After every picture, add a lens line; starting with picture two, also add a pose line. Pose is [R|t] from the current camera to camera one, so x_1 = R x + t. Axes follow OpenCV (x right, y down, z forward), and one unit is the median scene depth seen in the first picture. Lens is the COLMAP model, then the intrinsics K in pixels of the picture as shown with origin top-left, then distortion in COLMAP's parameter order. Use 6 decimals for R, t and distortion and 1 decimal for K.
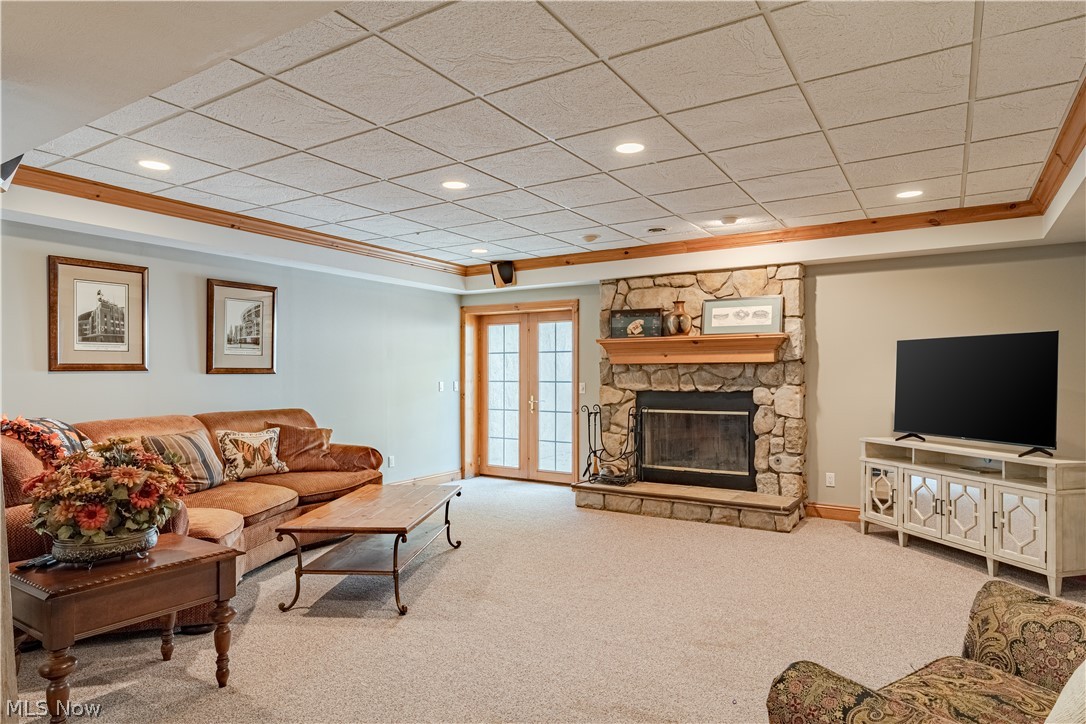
lens RADIAL K [[618.3, 0, 550.0], [0, 618.3, 366.6], [0, 0, 1]] dist [-0.011955, 0.003566]
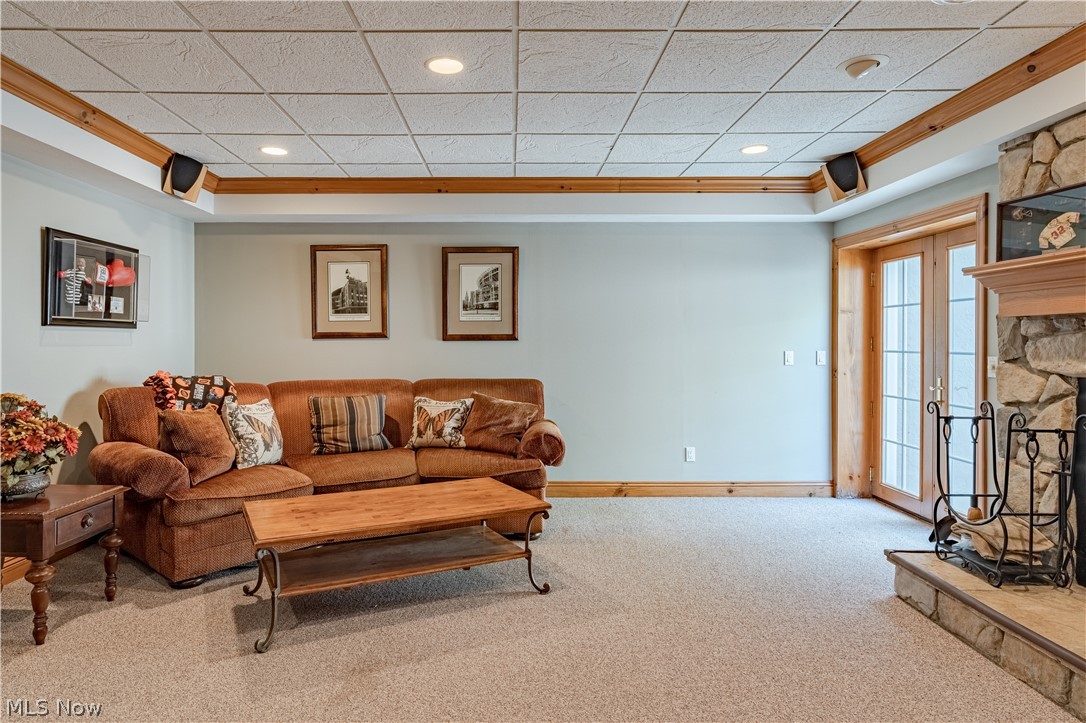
lens RADIAL K [[618.3, 0, 535.9], [0, 618.3, 339.6], [0, 0, 1]] dist [-0.011955, 0.003566]
pose [[0.533348, -0.003976, -0.845887, 0.372381], [0.011386, 0.999932, 0.002479, 0.008861], [0.845819, -0.010954, 0.533357, 0.552237]]
